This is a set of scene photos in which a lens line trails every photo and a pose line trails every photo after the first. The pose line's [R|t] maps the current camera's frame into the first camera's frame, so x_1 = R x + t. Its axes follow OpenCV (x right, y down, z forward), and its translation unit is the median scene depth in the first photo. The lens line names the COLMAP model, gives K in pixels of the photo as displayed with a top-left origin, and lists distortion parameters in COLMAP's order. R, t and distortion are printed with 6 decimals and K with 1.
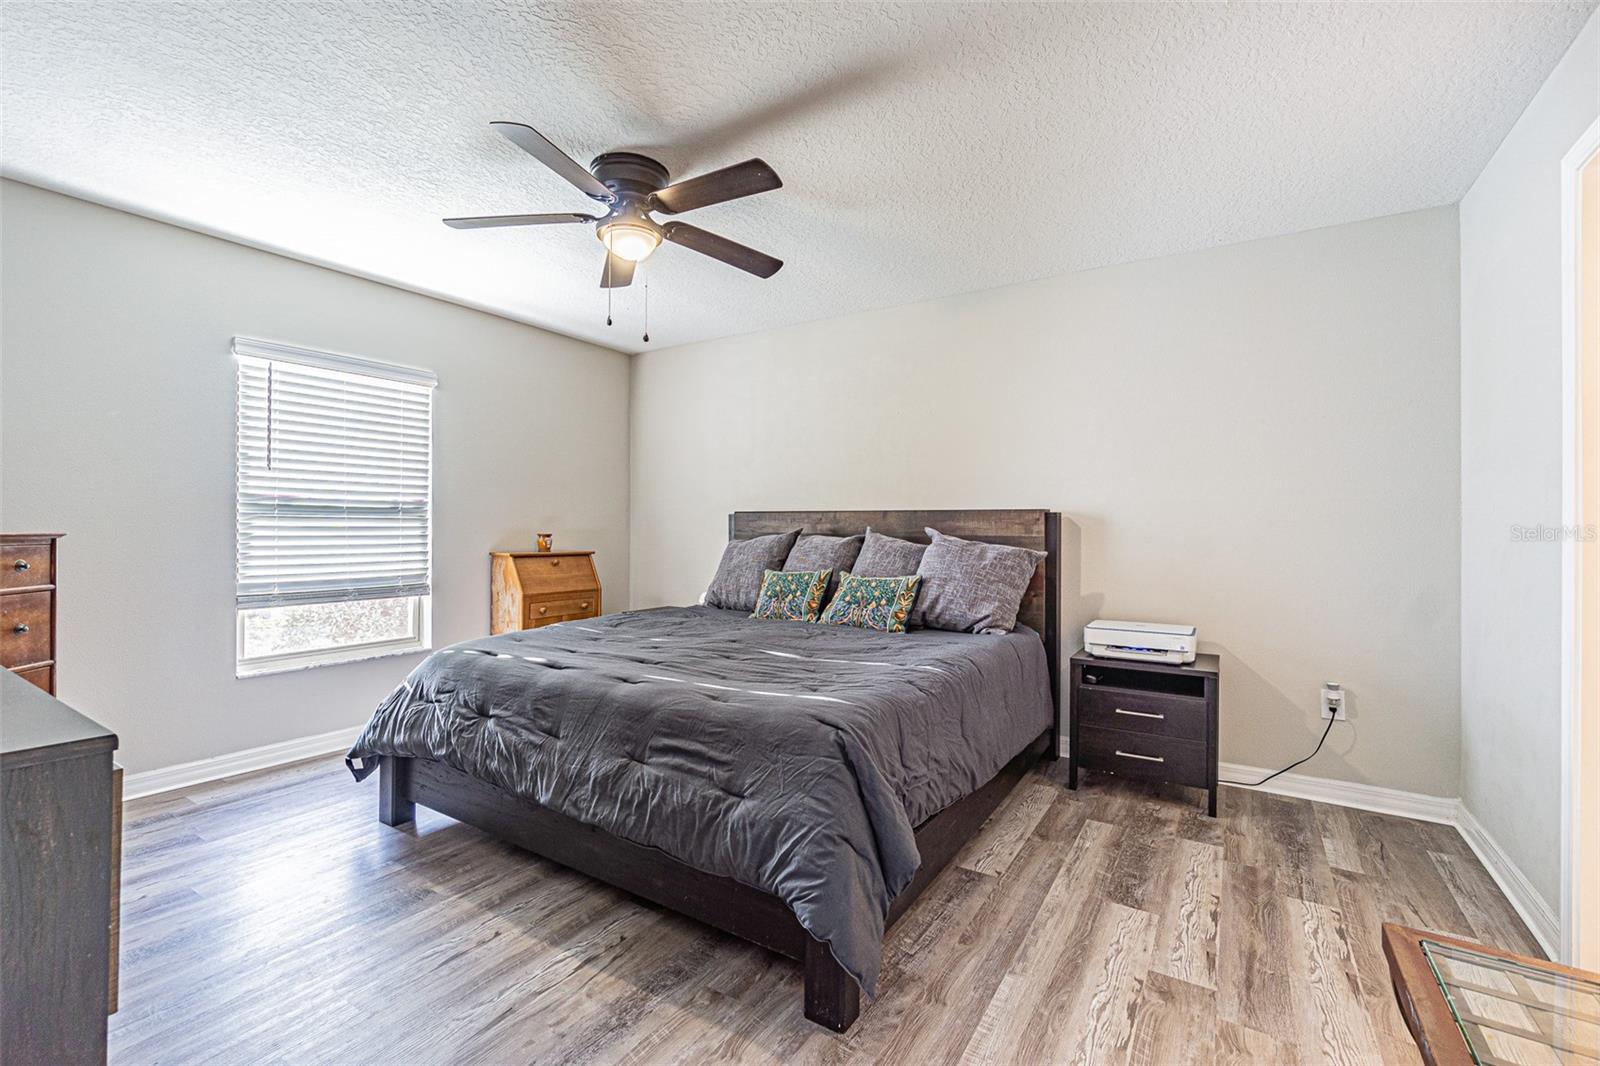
lens RADIAL K [[685.2, 0, 796.6], [0, 685.2, 514.5], [0, 0, 1]] dist [-0.008824, -0.000036]
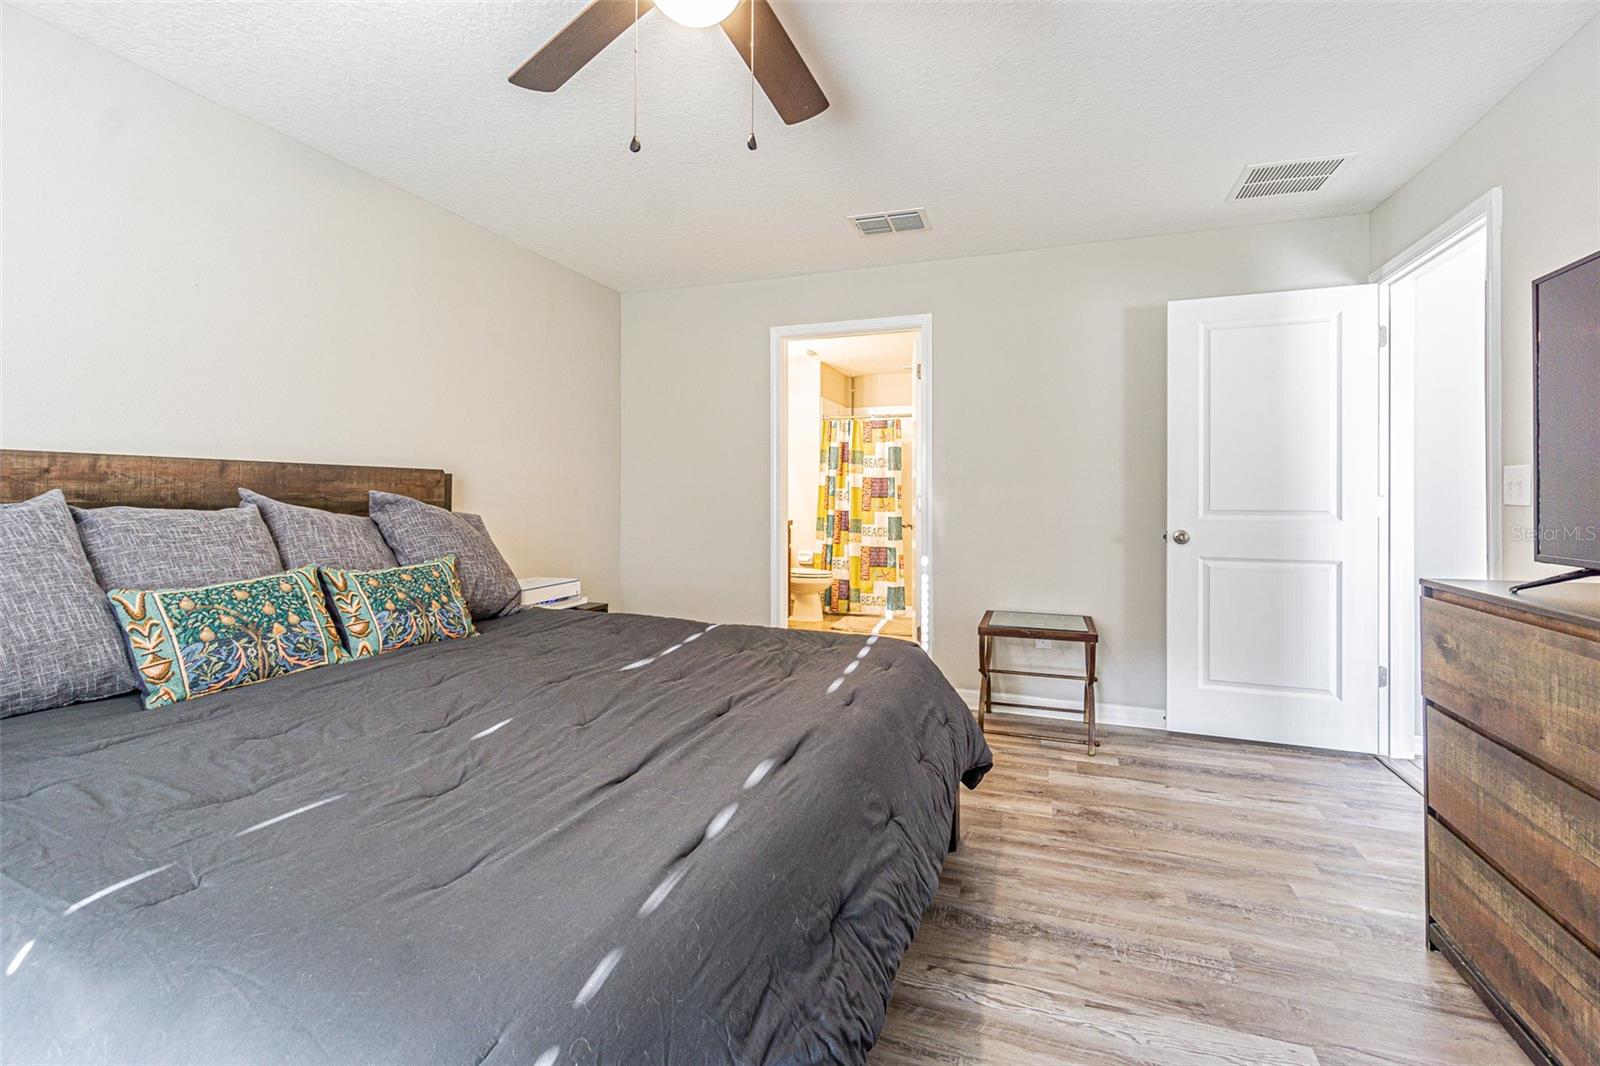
lens RADIAL K [[685.2, 0, 796.6], [0, 685.2, 514.5], [0, 0, 1]] dist [-0.008824, -0.000036]
pose [[-0.207849, -0.033325, 0.977593, -1.133193], [-0.024803, 0.999278, 0.028790, 0.025803], [-0.977846, -0.018263, -0.208526, 1.467598]]
